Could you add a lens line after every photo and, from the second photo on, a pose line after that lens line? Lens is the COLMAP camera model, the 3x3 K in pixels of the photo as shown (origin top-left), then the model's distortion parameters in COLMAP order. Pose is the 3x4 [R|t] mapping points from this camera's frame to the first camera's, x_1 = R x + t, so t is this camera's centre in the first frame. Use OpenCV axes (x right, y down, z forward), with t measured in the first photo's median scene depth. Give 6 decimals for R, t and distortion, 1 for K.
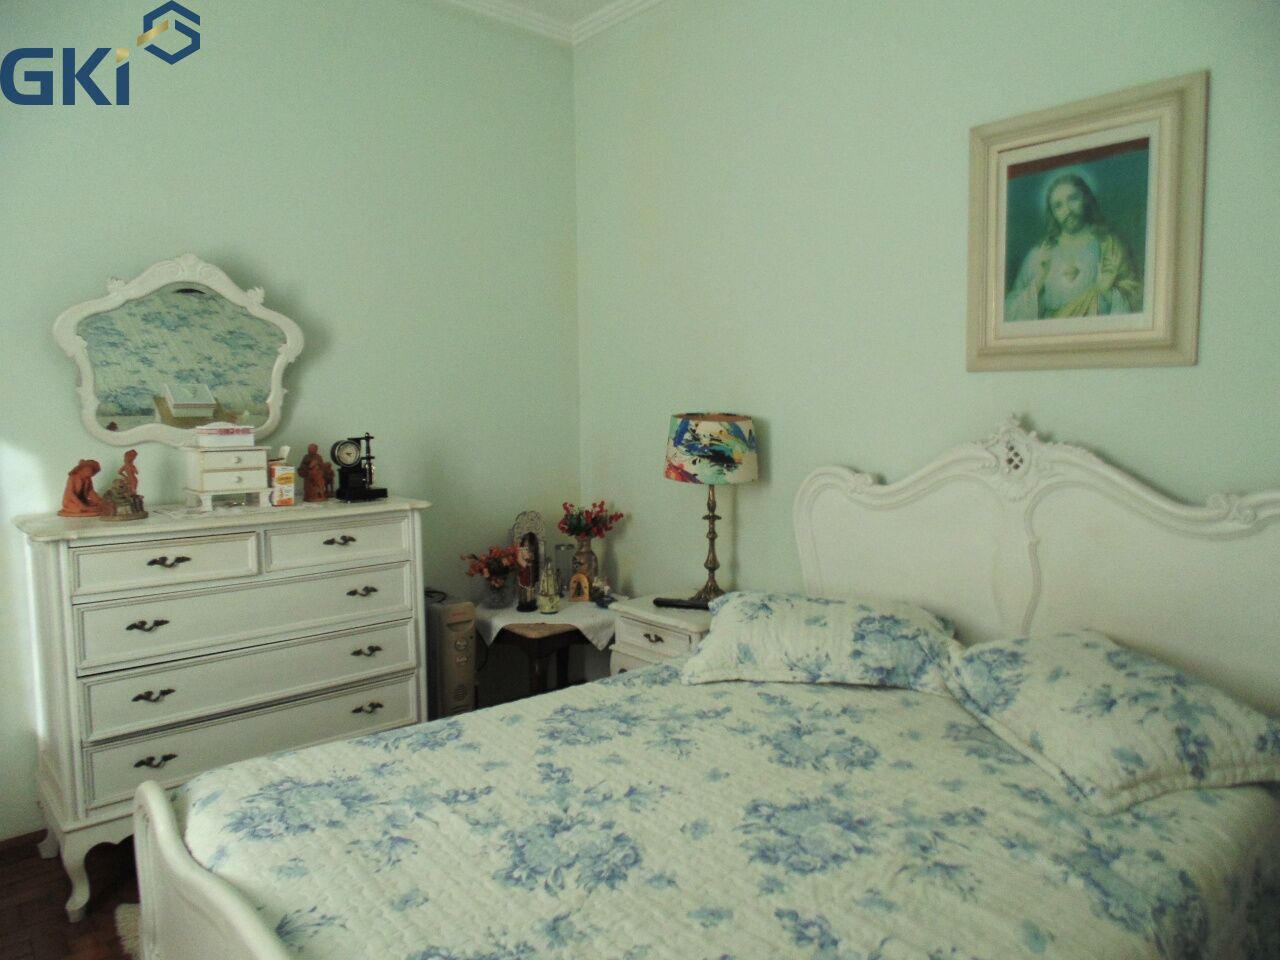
lens RADIAL K [[851.4, 0, 659.6], [0, 851.4, 478.5], [0, 0, 1]] dist [-0.031017, 0.013104]
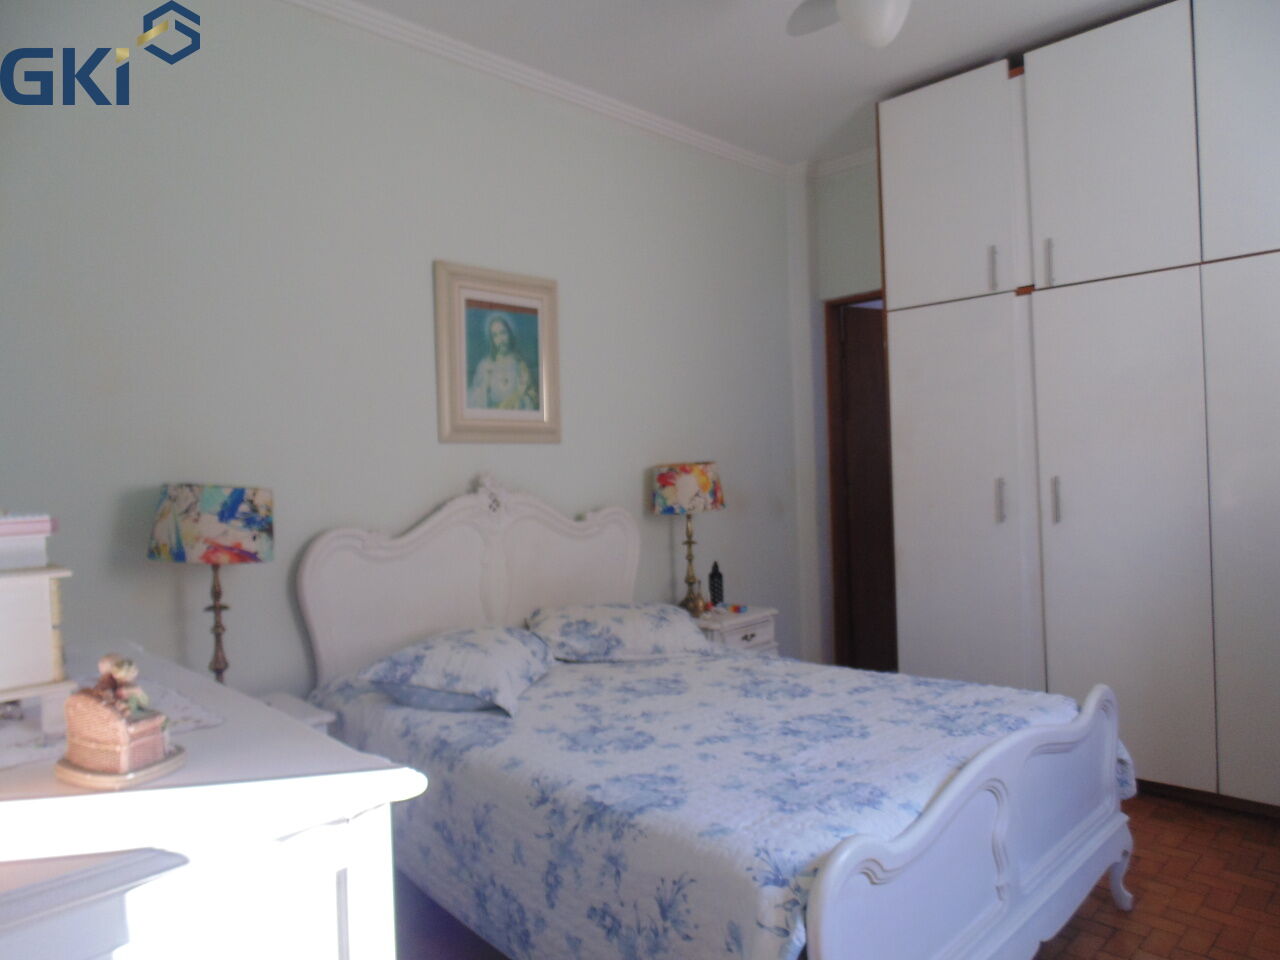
lens RADIAL K [[851.4, 0, 633.5], [0, 851.4, 473.2], [0, 0, 1]] dist [-0.031017, 0.013104]
pose [[-0.032777, -0.000759, 0.999462, -1.029059], [0.113540, 0.993523, 0.004478, -0.055558], [-0.992993, 0.113626, -0.032478, 0.812308]]
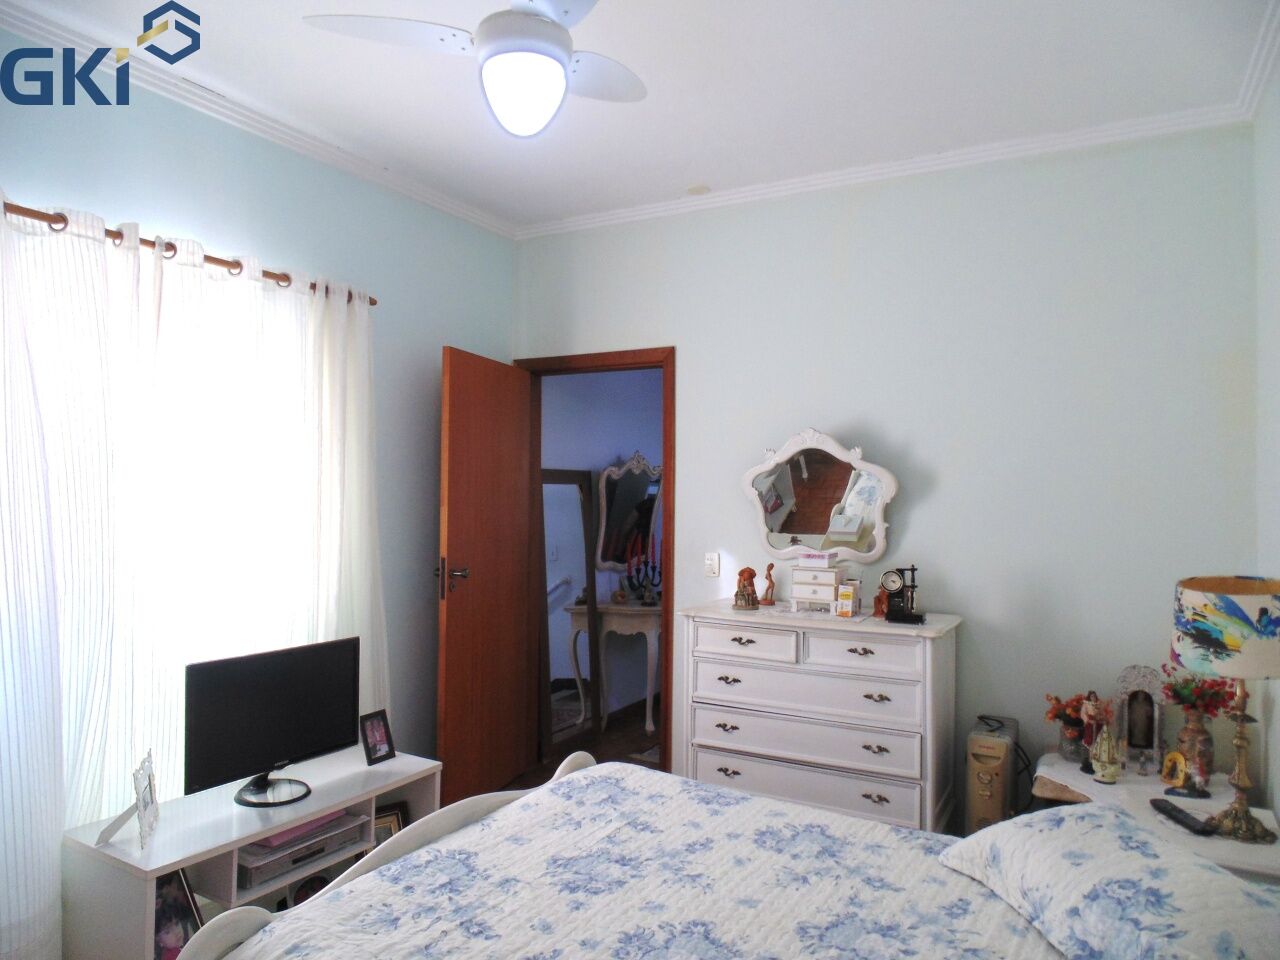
lens RADIAL K [[851.4, 0, 635.5], [0, 851.4, 481.6], [0, 0, 1]] dist [-0.031017, 0.013104]
pose [[0.313227, -0.000337, -0.949678, 0.795204], [-0.091174, 0.995370, -0.030425, -0.120507], [0.945291, 0.096116, 0.311746, 0.321463]]
